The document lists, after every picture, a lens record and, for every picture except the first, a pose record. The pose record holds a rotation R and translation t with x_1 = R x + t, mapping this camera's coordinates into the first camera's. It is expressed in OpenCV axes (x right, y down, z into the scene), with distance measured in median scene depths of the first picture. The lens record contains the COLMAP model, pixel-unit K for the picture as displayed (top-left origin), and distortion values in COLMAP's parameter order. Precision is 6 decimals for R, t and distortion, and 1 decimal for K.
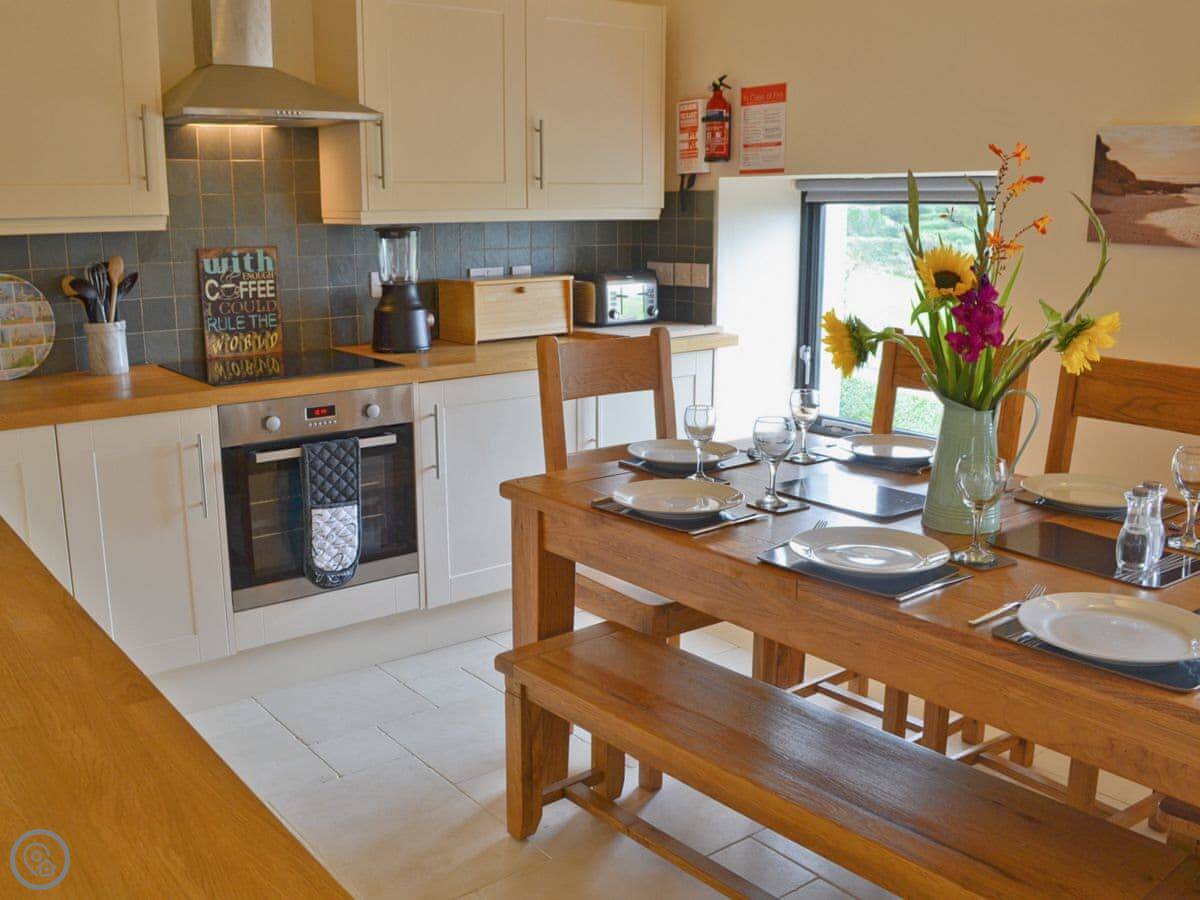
lens RADIAL K [[1126.7, 0, 553.4], [0, 1126.7, 453.2], [0, 0, 1]] dist [-0.056303, -0.006176]
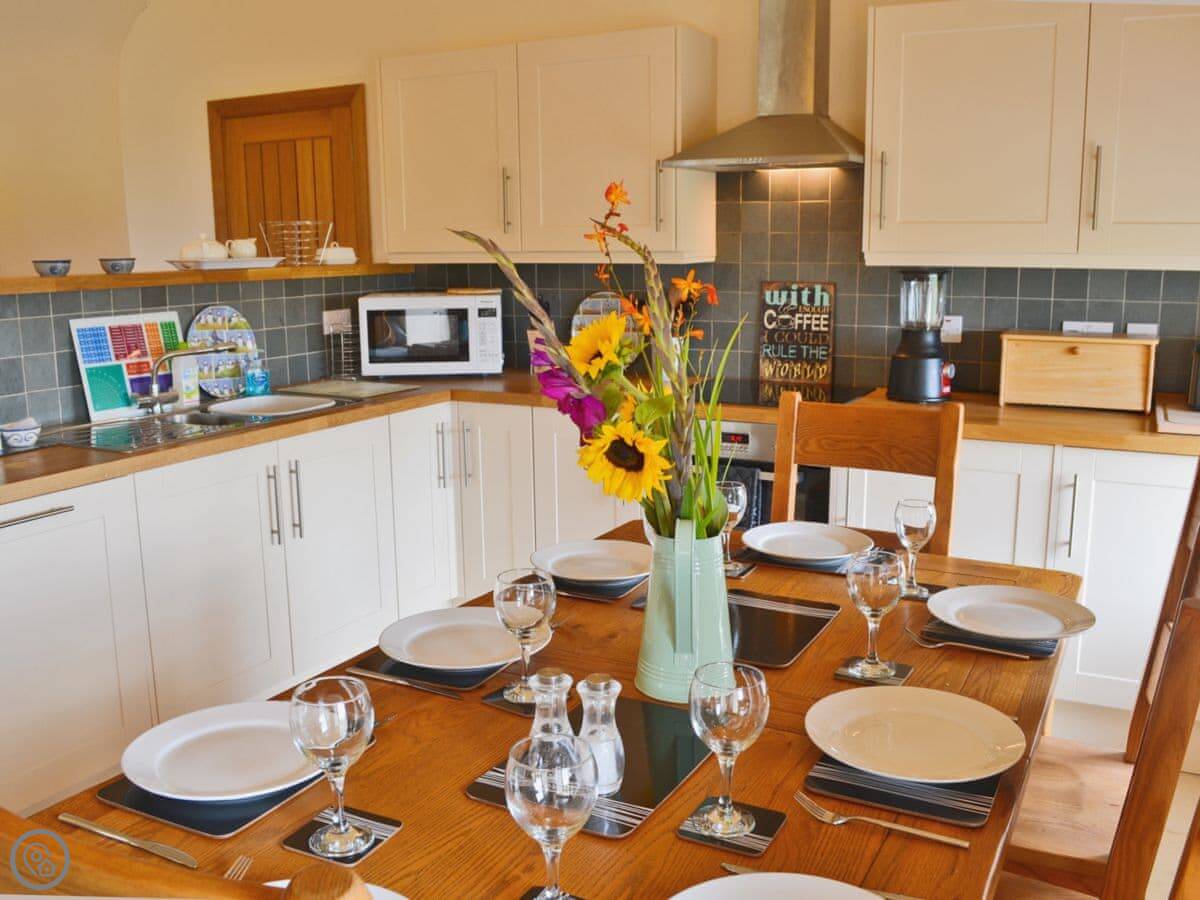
lens RADIAL K [[1107.8, 0, 600.0], [0, 1107.8, 450.0], [0, 0, 1]] dist [-0.050679, -0.004899]
pose [[0.473522, 0.176688, -0.862878, 0.565500], [-0.191800, 0.976848, 0.094771, -0.089123], [0.859645, 0.120623, 0.496448, 0.324589]]
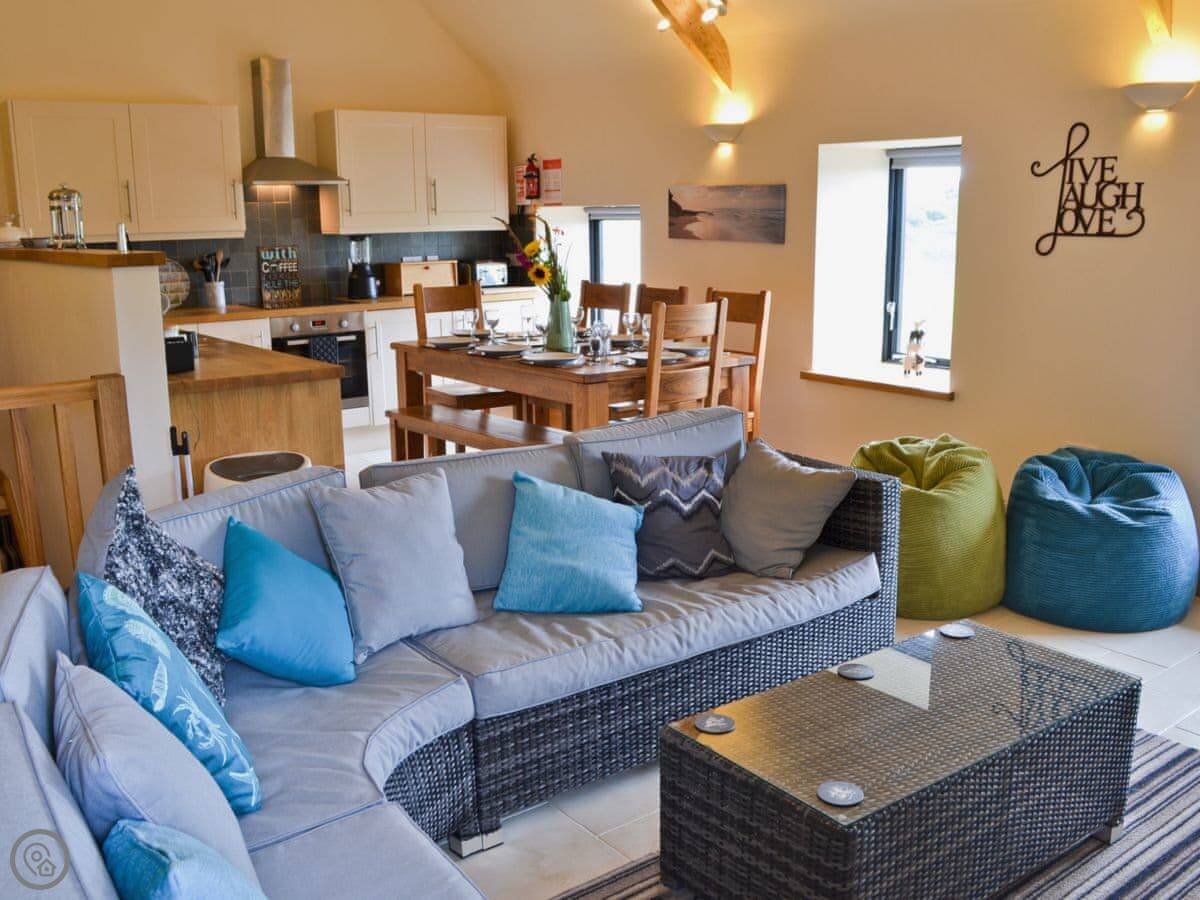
lens RADIAL K [[1107.8, 0, 600.0], [0, 1107.8, 450.0], [0, 0, 1]] dist [-0.050679, -0.004899]
pose [[0.999914, -0.008136, 0.010260, 0.261884], [0.008207, 0.999943, -0.006878, 0.193366], [-0.010203, 0.006961, 0.999924, -0.942851]]
